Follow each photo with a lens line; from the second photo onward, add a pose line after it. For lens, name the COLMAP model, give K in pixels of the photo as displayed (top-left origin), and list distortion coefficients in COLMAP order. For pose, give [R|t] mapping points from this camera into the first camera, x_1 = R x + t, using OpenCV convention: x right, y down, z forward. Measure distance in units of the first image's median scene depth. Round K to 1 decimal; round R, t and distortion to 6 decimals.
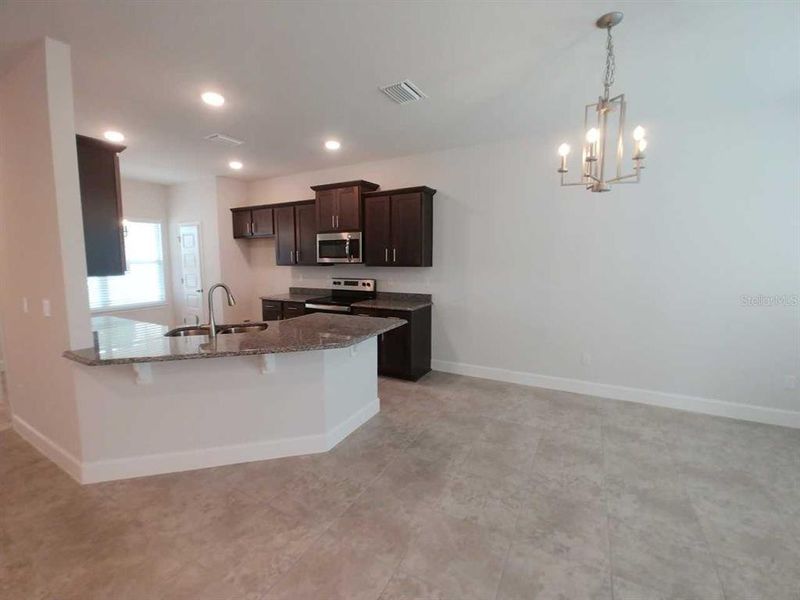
lens RADIAL K [[347.2, 0, 392.9], [0, 347.2, 294.8], [0, 0, 1]] dist [-0.021507, 0.000105]
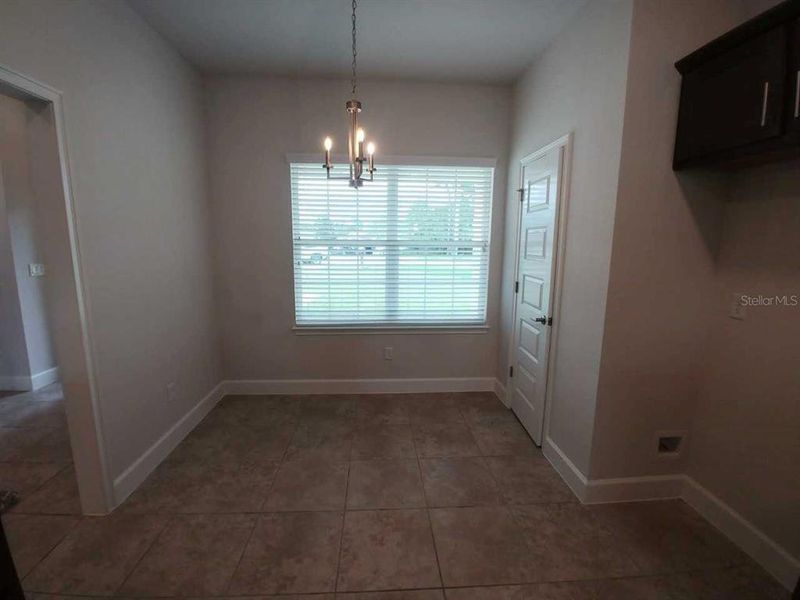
lens RADIAL K [[348.4, 0, 394.5], [0, 348.4, 294.8], [0, 0, 1]] dist [-0.024561, 0.000901]
pose [[0.532200, 0.136248, -0.835584, -0.423457], [-0.102584, 0.990071, 0.096100, -0.079953], [0.840381, 0.034573, 0.540892, 0.835828]]
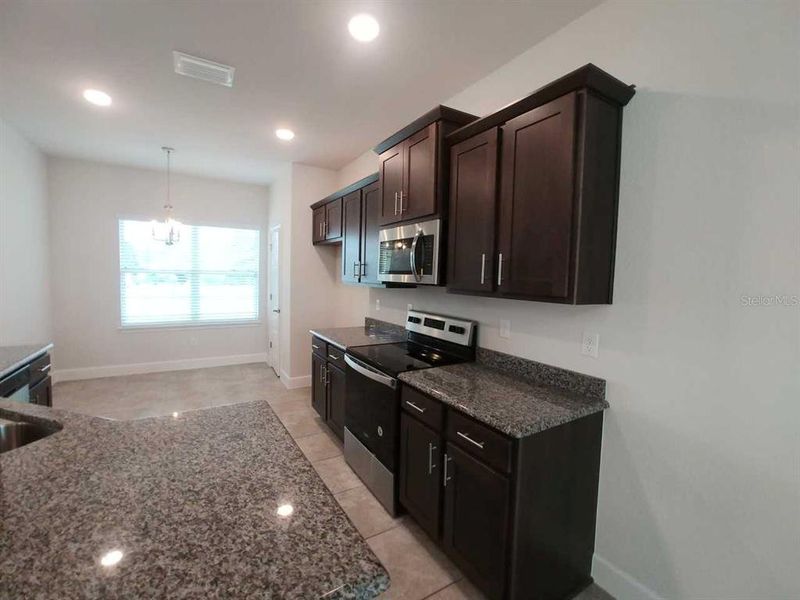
lens RADIAL K [[347.2, 0, 392.9], [0, 347.2, 294.8], [0, 0, 1]] dist [-0.021507, 0.000105]
pose [[0.861978, 0.055941, -0.503849, 0.094611], [-0.084318, 0.995870, -0.033681, -0.058668], [0.499884, 0.071516, 0.863135, 0.570152]]
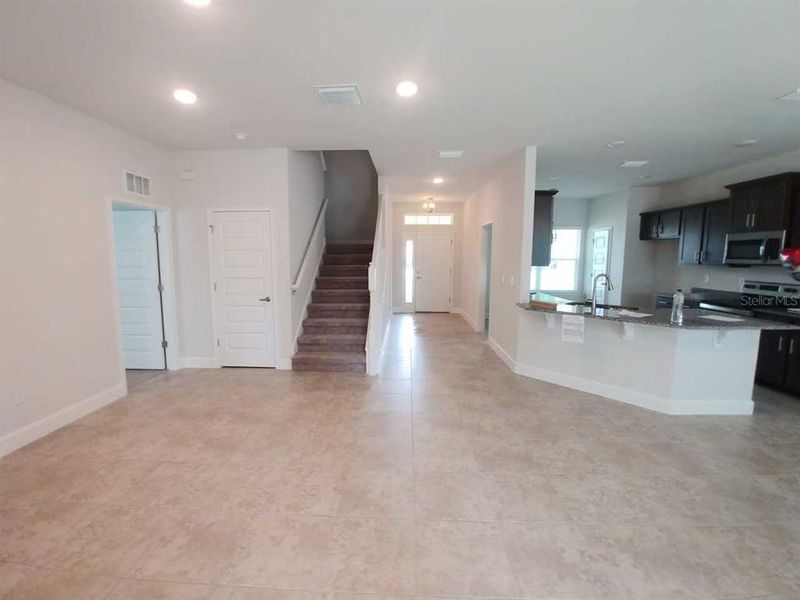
lens RADIAL K [[347.2, 0, 392.9], [0, 347.2, 294.8], [0, 0, 1]] dist [-0.021507, 0.000105]
pose [[0.452094, 0.105745, -0.885680, 0.233696], [-0.103426, 0.992465, 0.065701, 0.029372], [0.885954, 0.061899, 0.459624, -0.271359]]
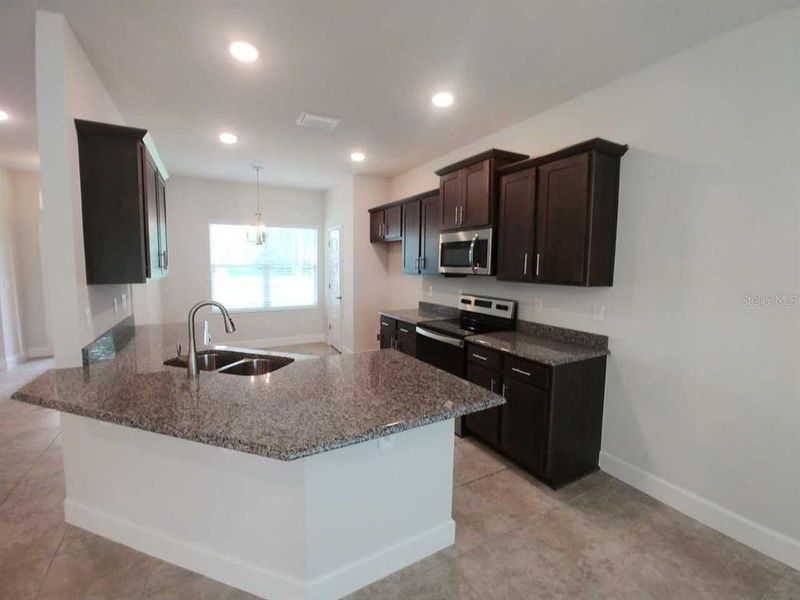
lens RADIAL K [[348.4, 0, 394.5], [0, 348.4, 294.8], [0, 0, 1]] dist [-0.024561, 0.000901]
pose [[0.842105, 0.062138, -0.535723, 0.113539], [-0.072942, 0.997336, 0.001022, -0.042496], [0.534359, 0.038217, 0.844393, 0.346529]]
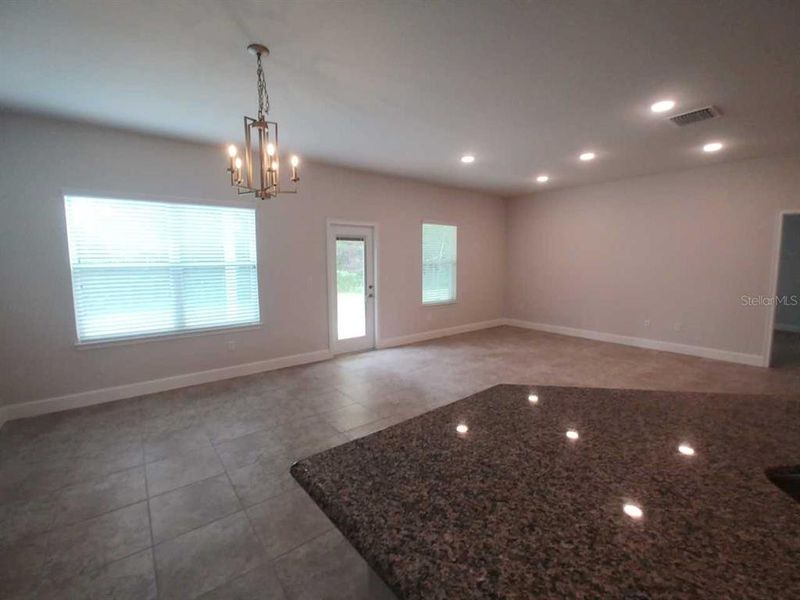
lens RADIAL K [[348.4, 0, 394.5], [0, 348.4, 294.8], [0, 0, 1]] dist [-0.024561, 0.000901]
pose [[-0.922070, -0.032447, 0.385659, -0.104295], [0.049299, 0.978515, 0.200195, -0.085307], [-0.383869, 0.203607, -0.900660, 0.840017]]
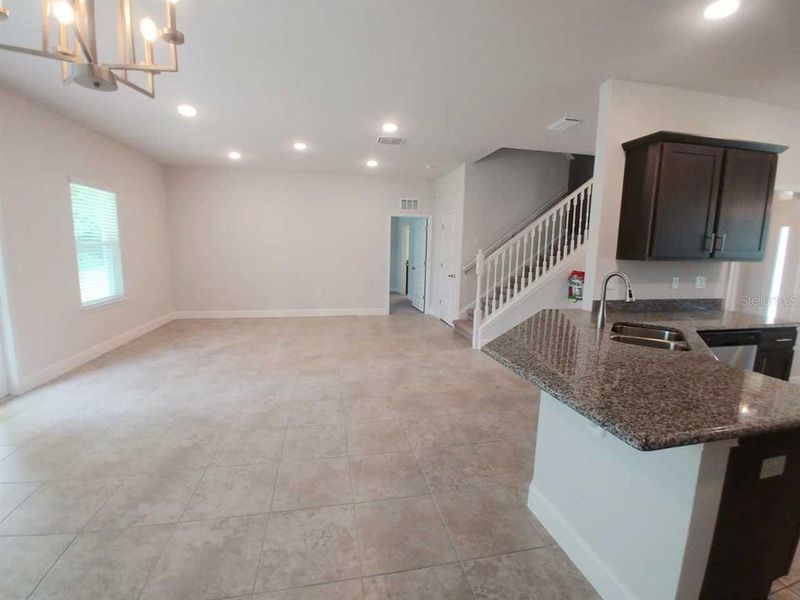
lens RADIAL K [[348.4, 0, 394.5], [0, 348.4, 294.8], [0, 0, 1]] dist [-0.024561, 0.000901]
pose [[-0.762150, 0.078549, -0.642617, 0.267559], [-0.087851, 0.970883, 0.222866, -0.068450], [0.641412, 0.226312, -0.733058, 0.734192]]
